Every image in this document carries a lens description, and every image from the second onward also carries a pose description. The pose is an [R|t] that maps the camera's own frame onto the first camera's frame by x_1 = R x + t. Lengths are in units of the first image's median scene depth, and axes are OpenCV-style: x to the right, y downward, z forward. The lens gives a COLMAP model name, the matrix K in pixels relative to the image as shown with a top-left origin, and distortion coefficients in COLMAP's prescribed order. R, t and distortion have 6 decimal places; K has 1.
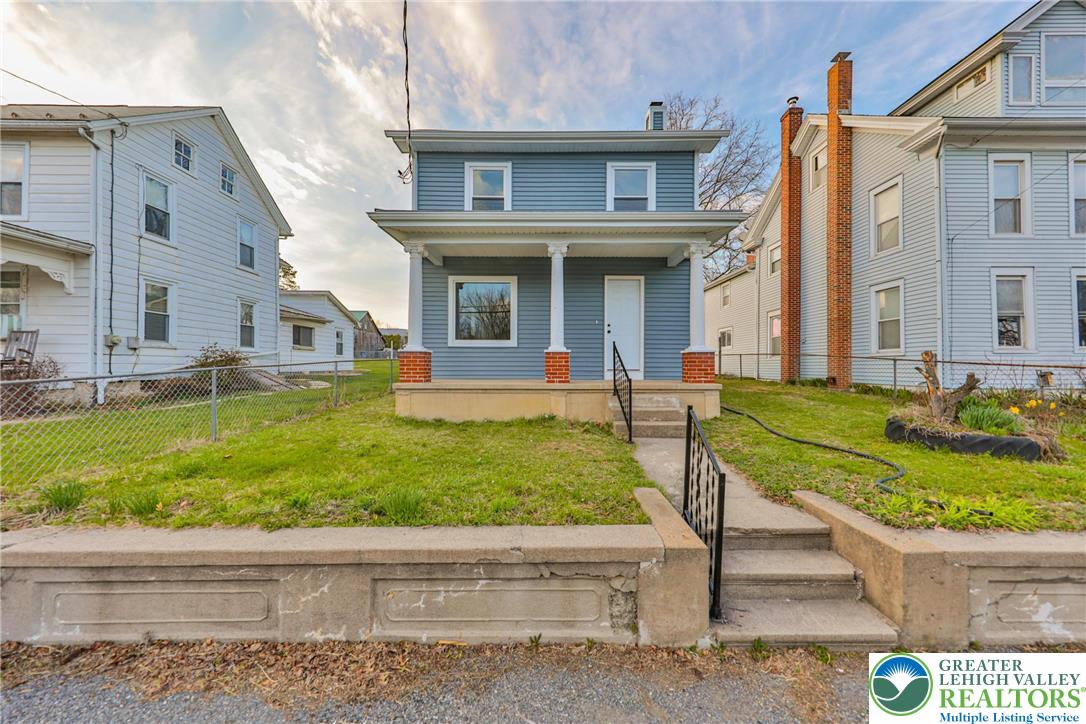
lens RADIAL K [[377.9, 0, 543.0], [0, 377.9, 365.1], [0, 0, 1]] dist [0.006418, -0.000805]
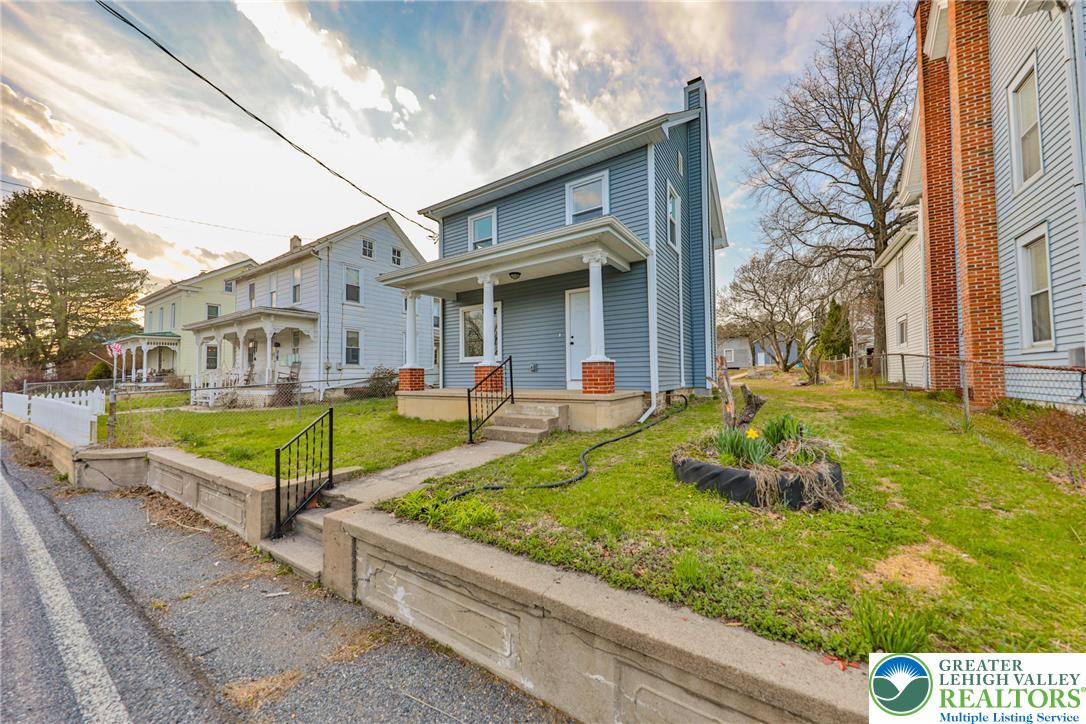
lens RADIAL K [[384.9, 0, 545.9], [0, 384.9, 364.1], [0, 0, 1]] dist [-0.007604, -0.000294]
pose [[0.833582, -0.032686, -0.551428, 0.704055], [0.026008, 0.999463, -0.019928, -0.010546], [0.551783, 0.002270, 0.833984, 0.071696]]
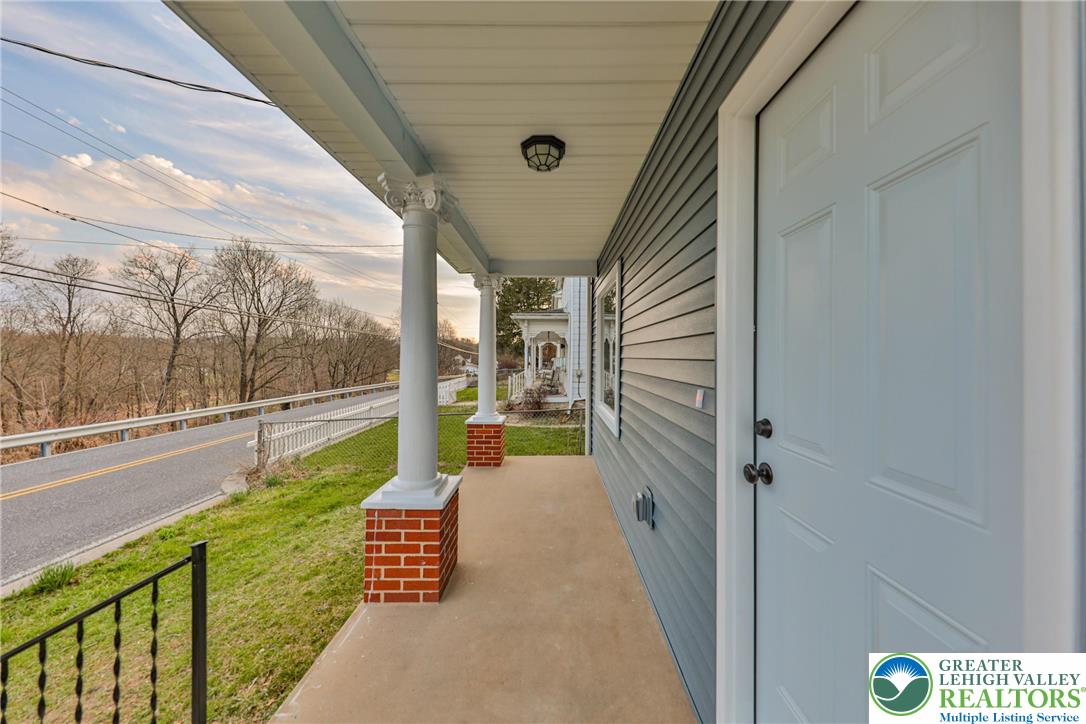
lens RADIAL K [[352.0, 0, 545.9], [0, 352.0, 352.3], [0, 0, 1]] dist [-0.001499, -0.000099]
pose [[0.012432, -0.011623, -0.999855, 0.310572], [0.010128, 0.999883, -0.011497, -0.133828], [0.999871, -0.009983, 0.012549, 0.921629]]
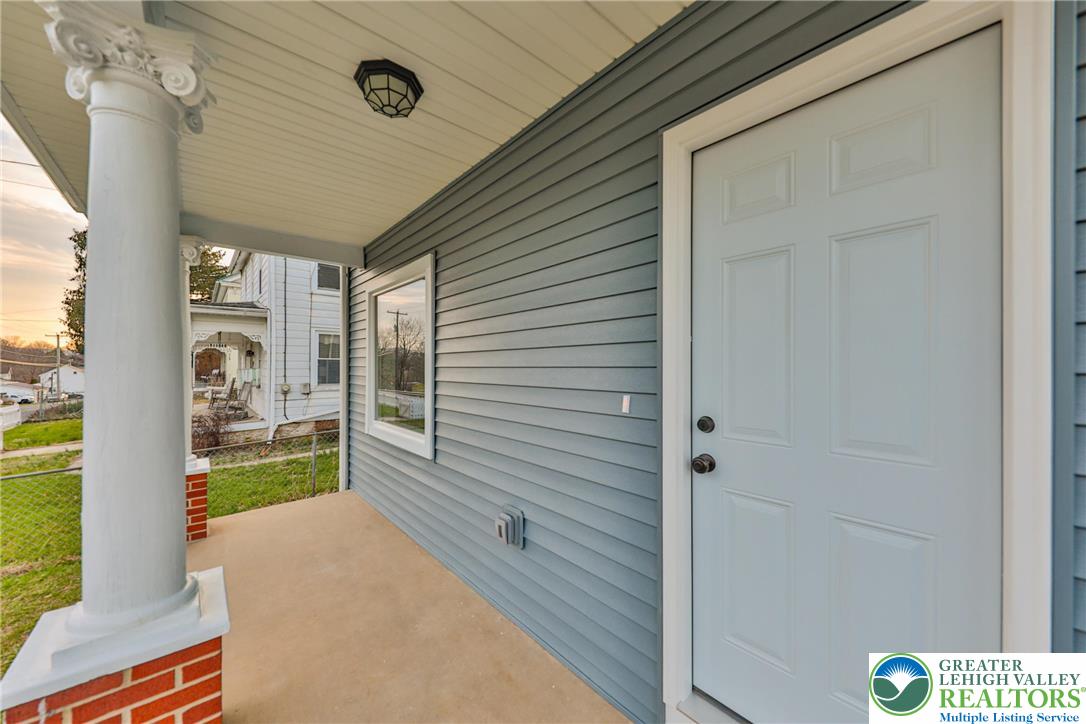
lens RADIAL K [[377.9, 0, 537.1], [0, 377.9, 365.6], [0, 0, 1]] dist [0.006418, -0.000805]
pose [[0.653243, -0.003620, -0.757140, 0.255247], [0.015949, 0.999832, 0.008979, -0.134459], [0.756981, -0.017941, 0.653191, 0.839583]]
